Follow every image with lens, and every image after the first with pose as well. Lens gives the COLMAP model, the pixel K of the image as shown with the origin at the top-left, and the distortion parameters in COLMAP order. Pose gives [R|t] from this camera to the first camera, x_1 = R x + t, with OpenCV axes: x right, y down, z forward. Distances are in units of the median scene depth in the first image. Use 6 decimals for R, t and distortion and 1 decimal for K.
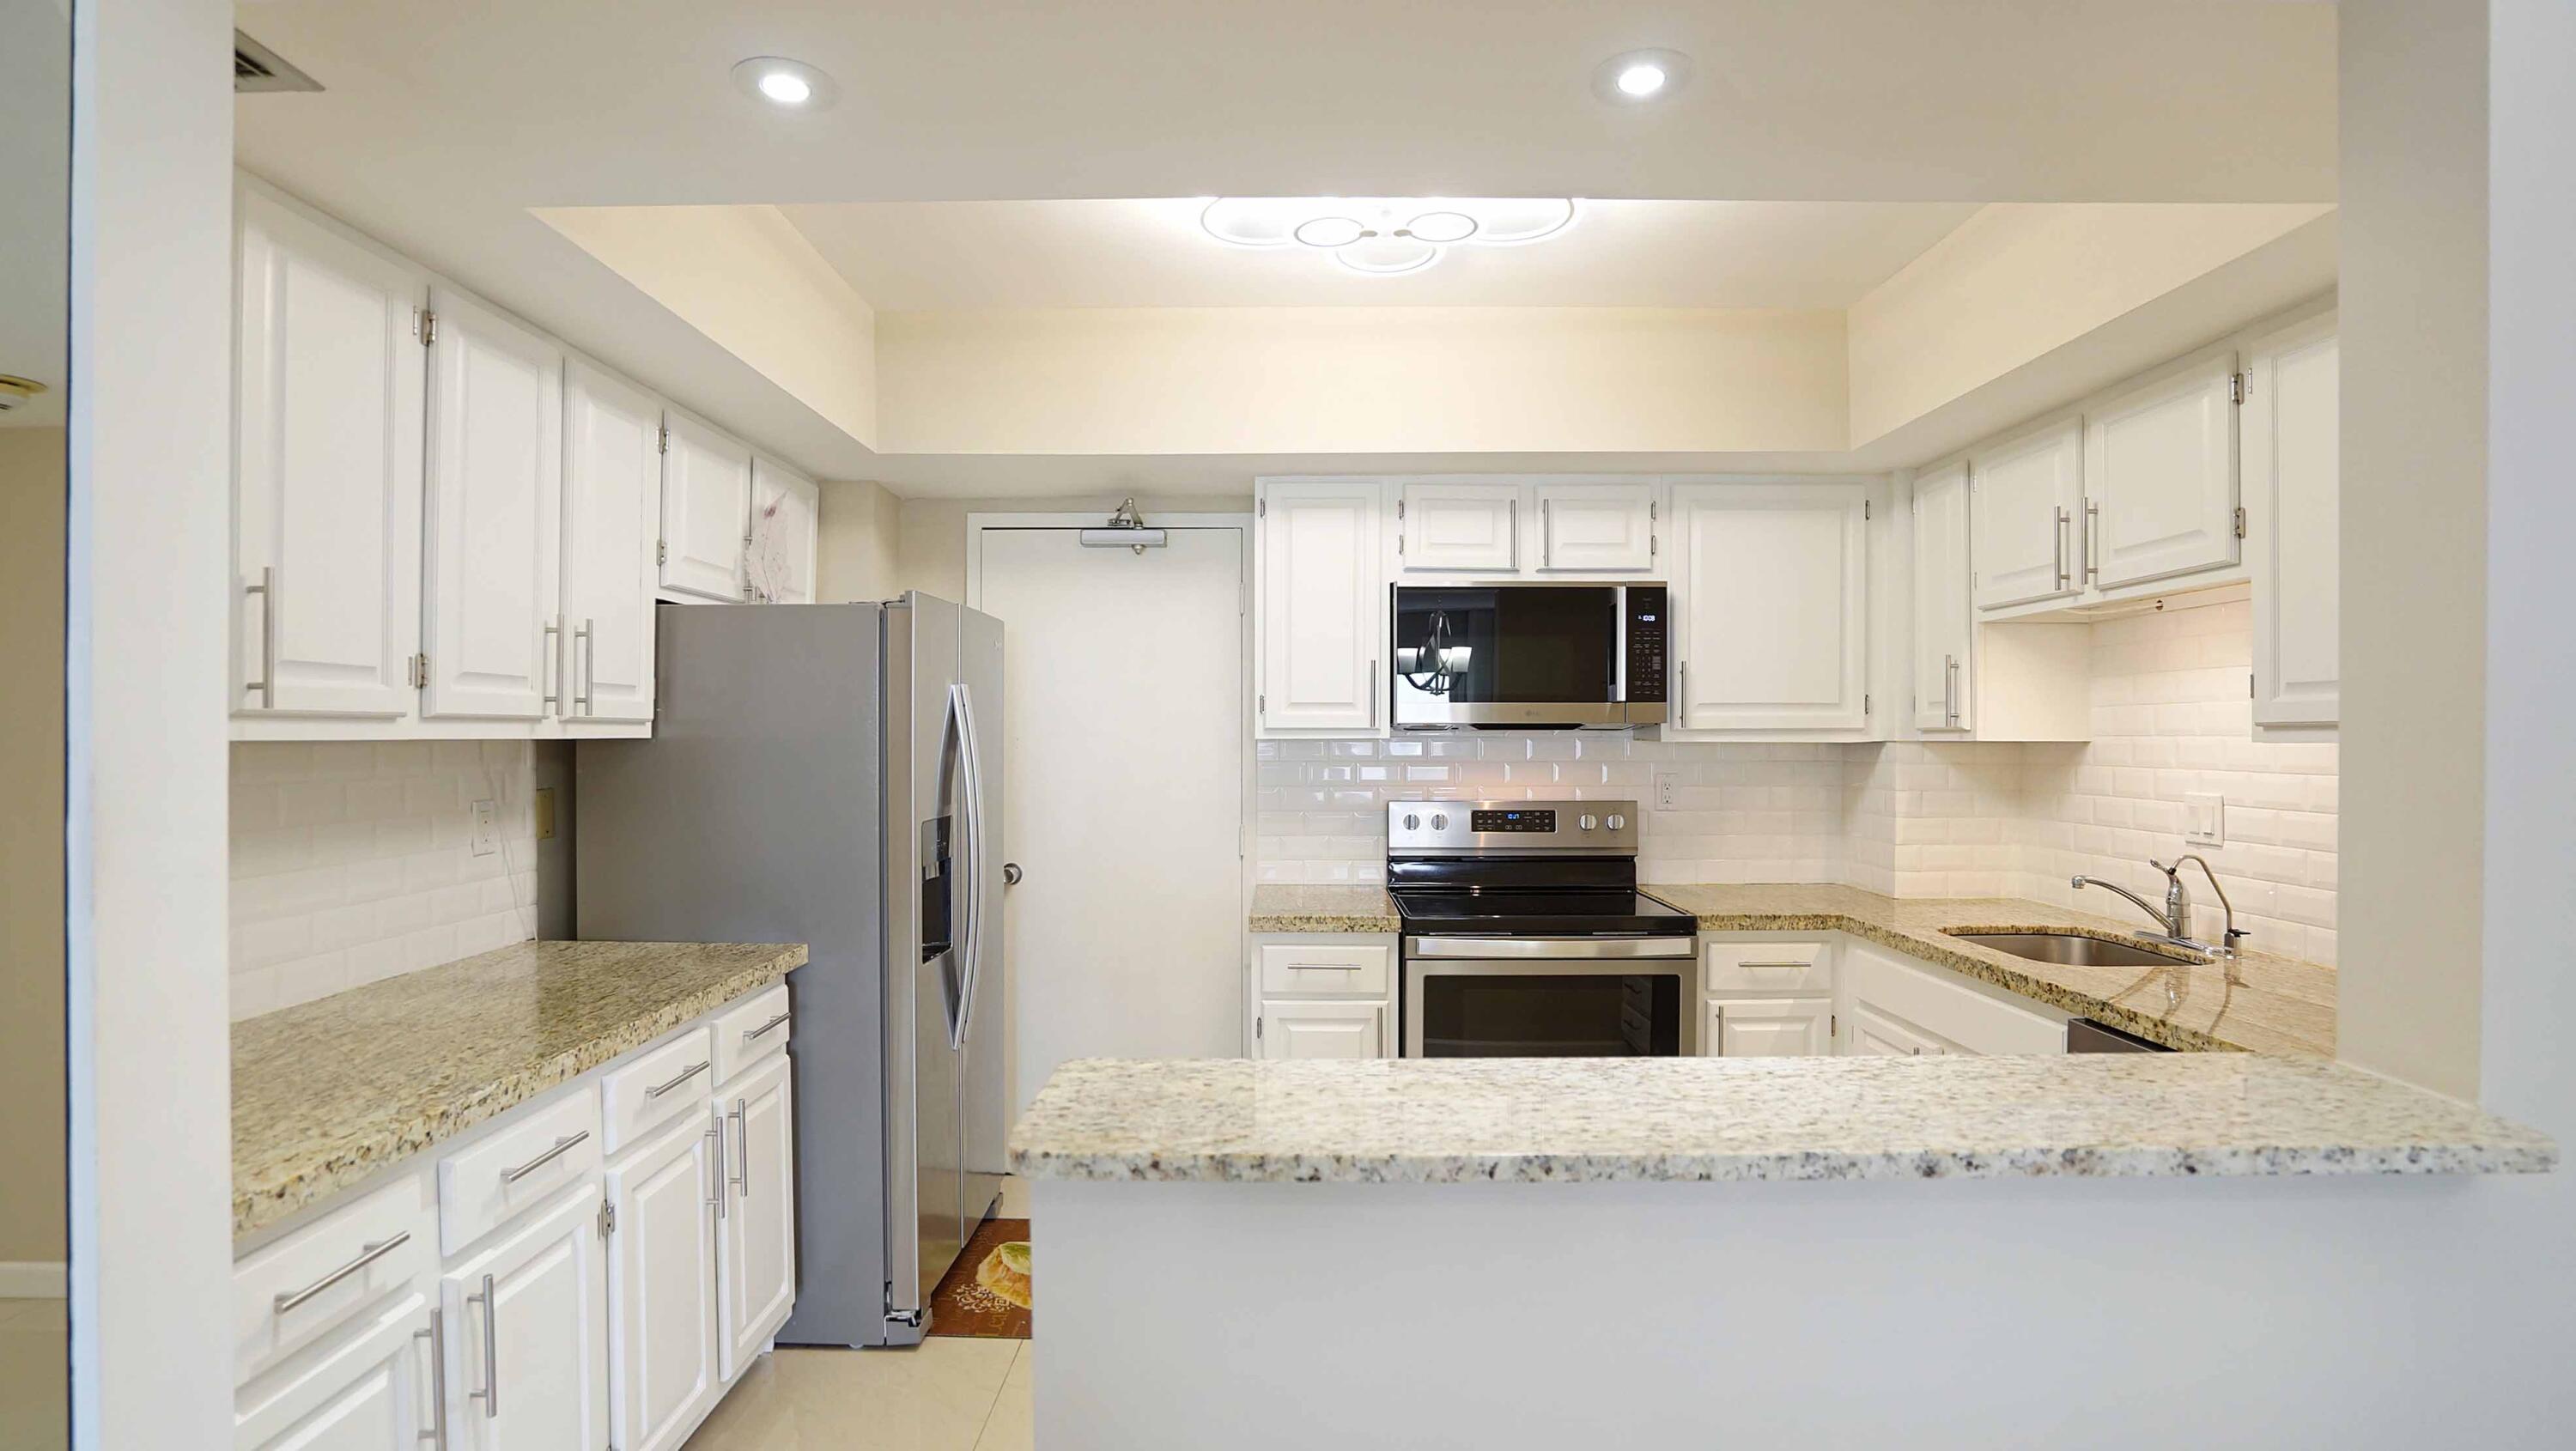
lens RADIAL K [[1181.3, 0, 1329.9], [0, 1181.3, 743.0], [0, 0, 1]] dist [-0.017629, 0.000295]
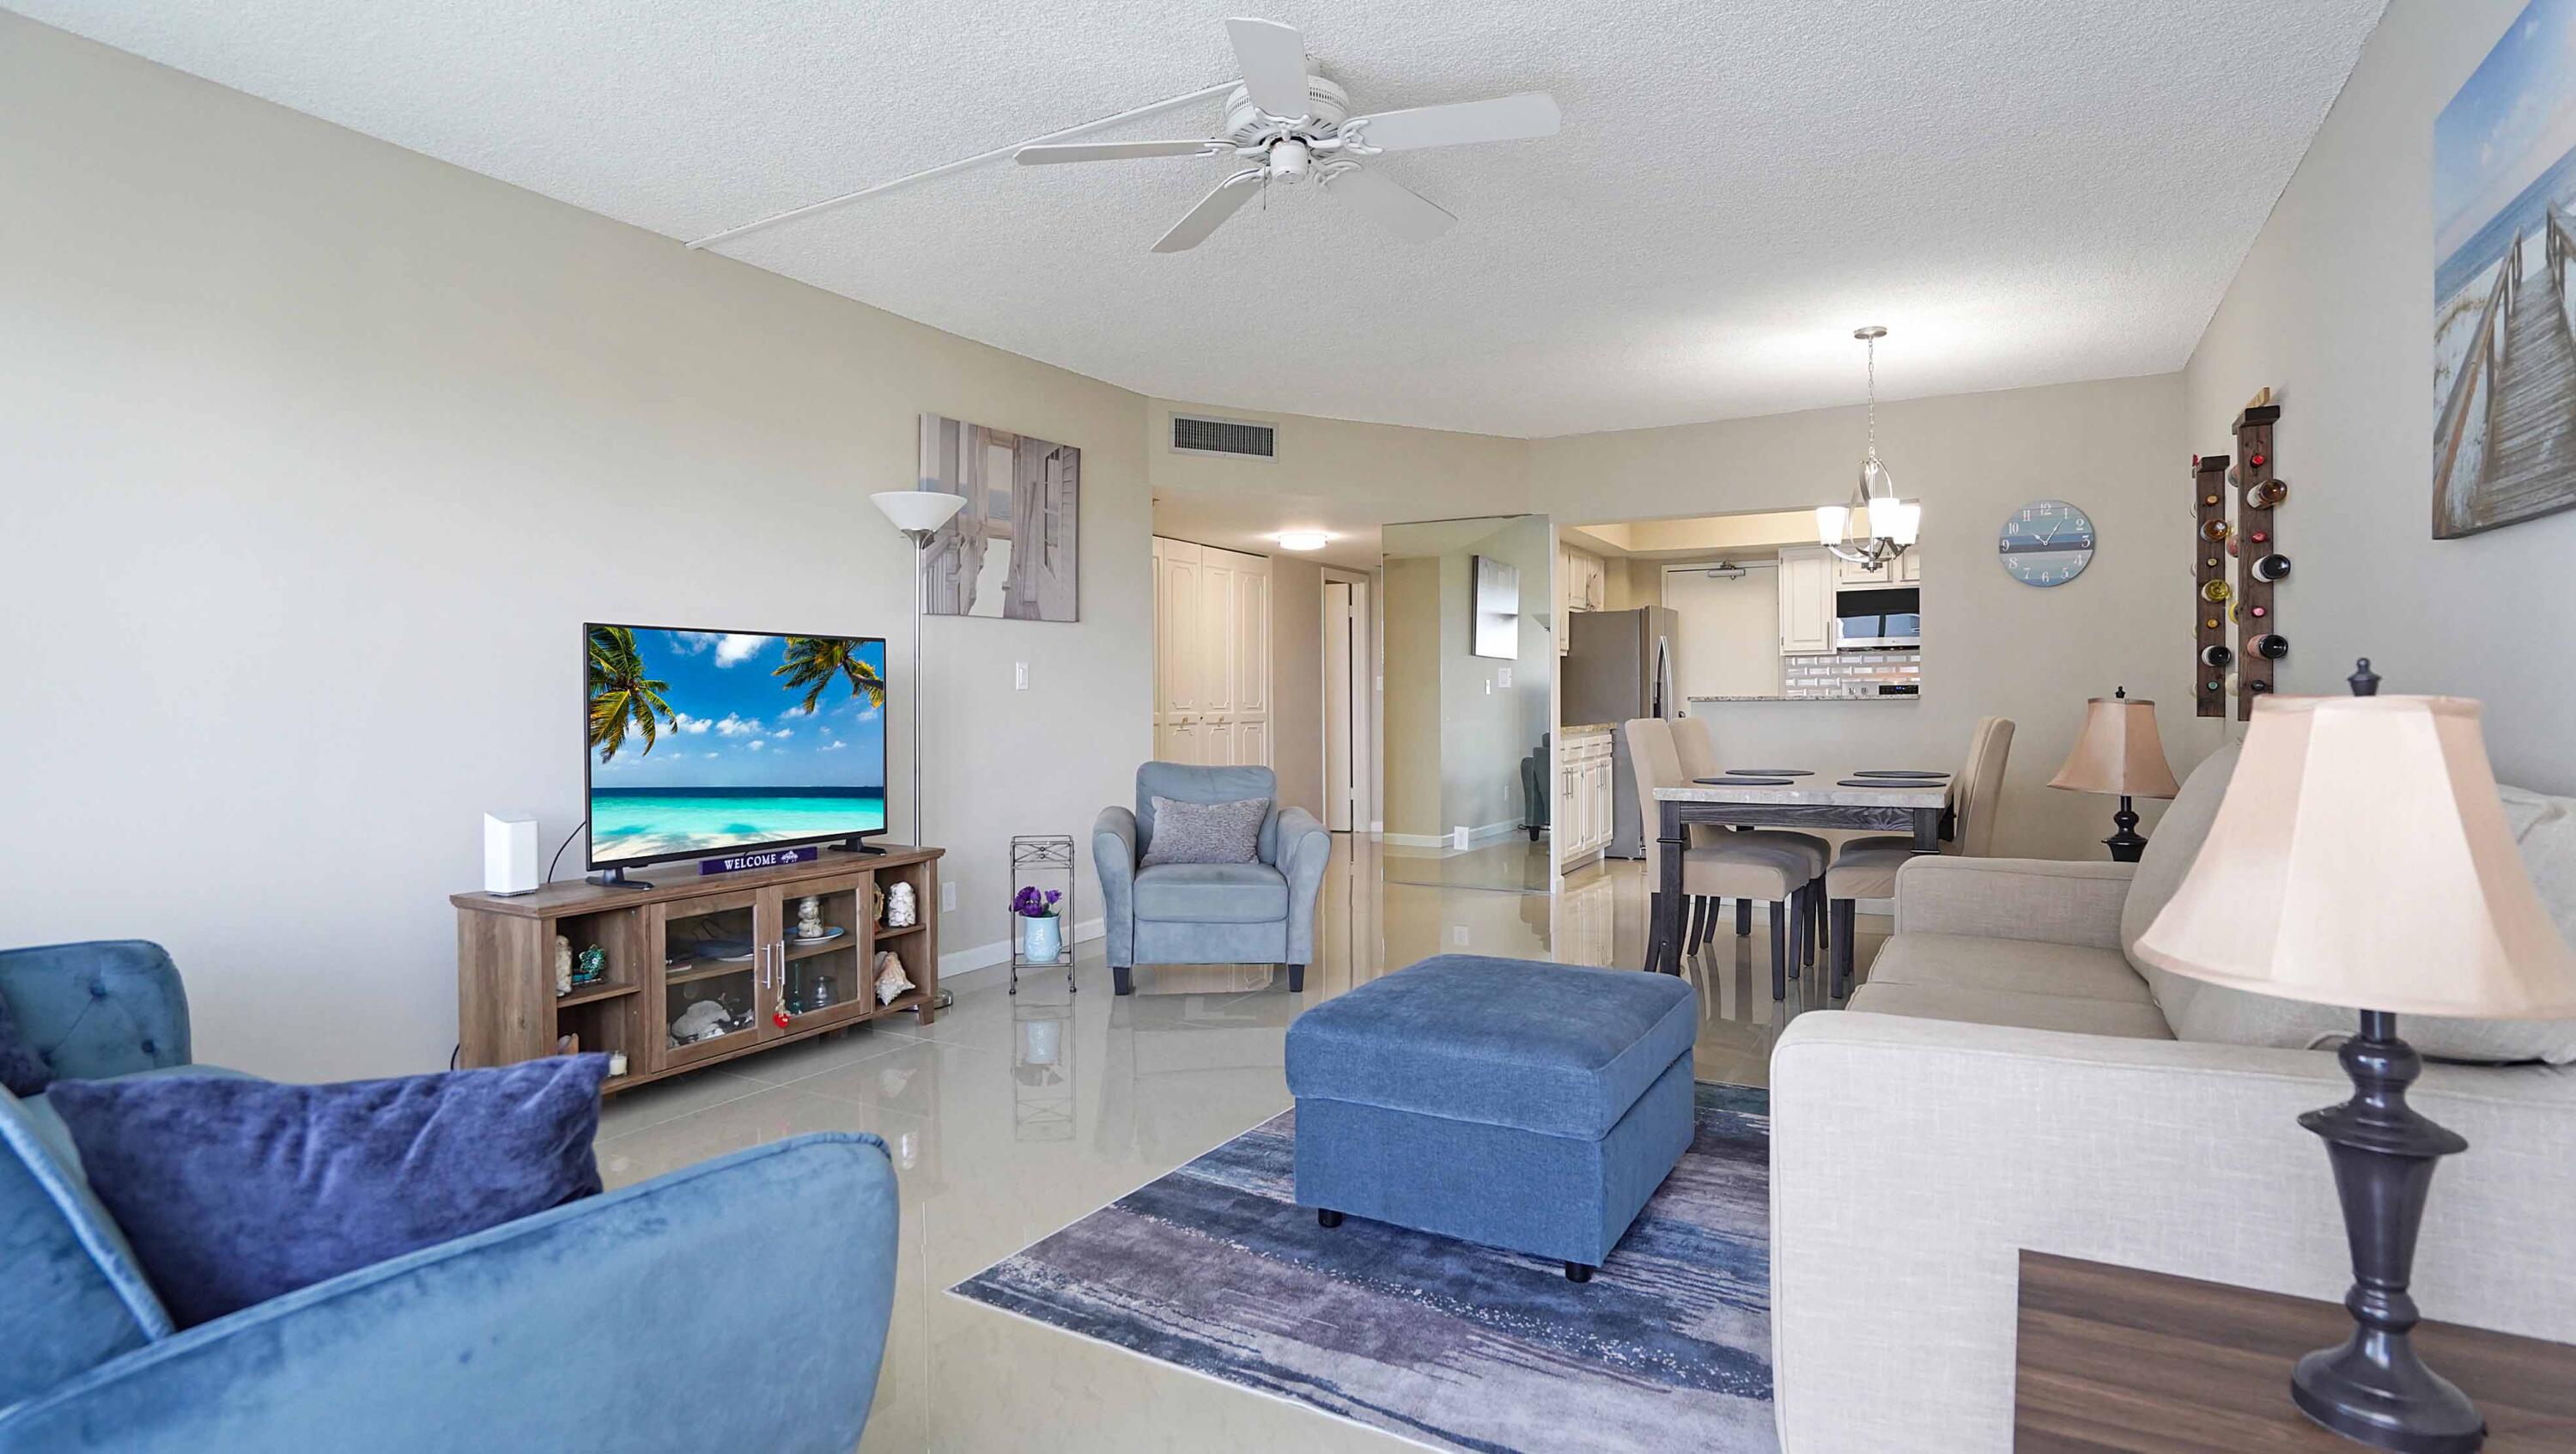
lens RADIAL K [[1289.9, 0, 1284.0], [0, 1289.9, 730.9], [0, 0, 1]] dist [-0.032675, 0.014114]
pose [[0.859991, 0.003849, -0.510294, 0.457201], [0.004346, 0.999880, 0.014865, 0.120999], [0.510290, -0.015001, 0.859872, -2.015470]]
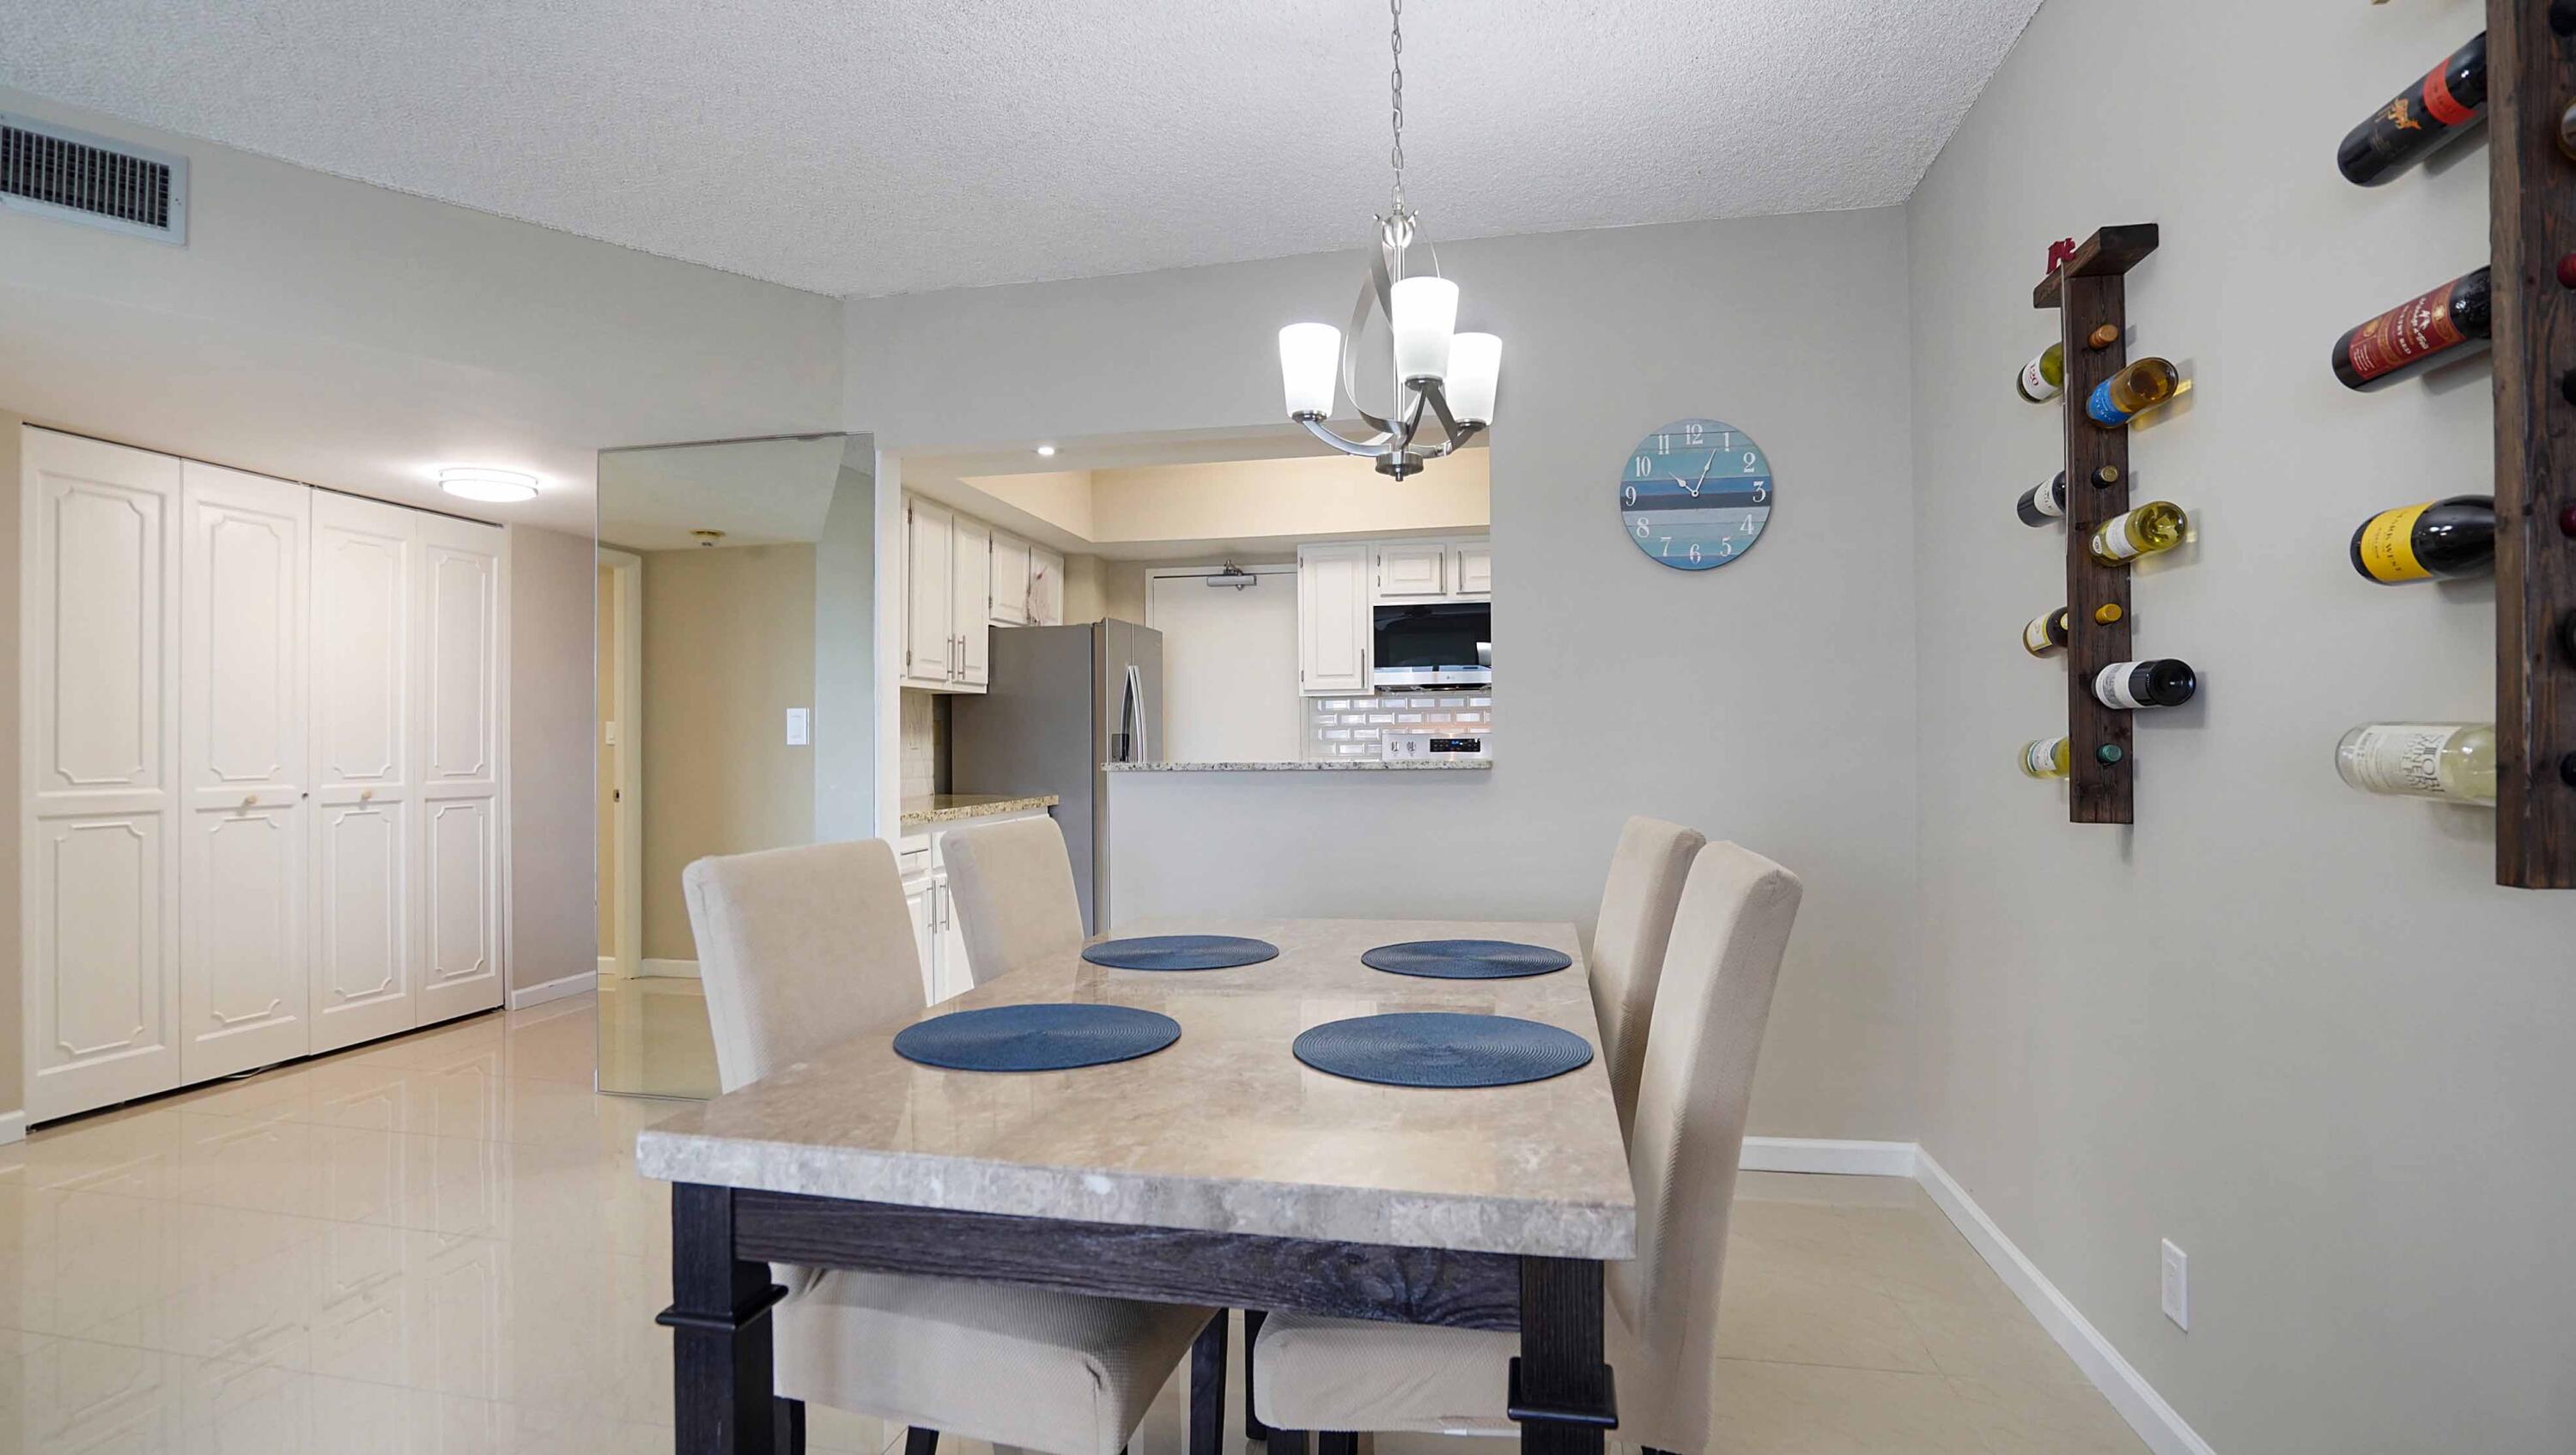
lens RADIAL K [[1207.7, 0, 1311.5], [0, 1207.7, 737.0], [0, 0, 1]] dist [-0.034118, 0.010284]
pose [[0.979253, -0.008791, -0.202449, 0.345413], [0.006319, 0.999897, -0.012853, 0.088457], [0.202542, 0.011307, 0.979208, -0.809585]]
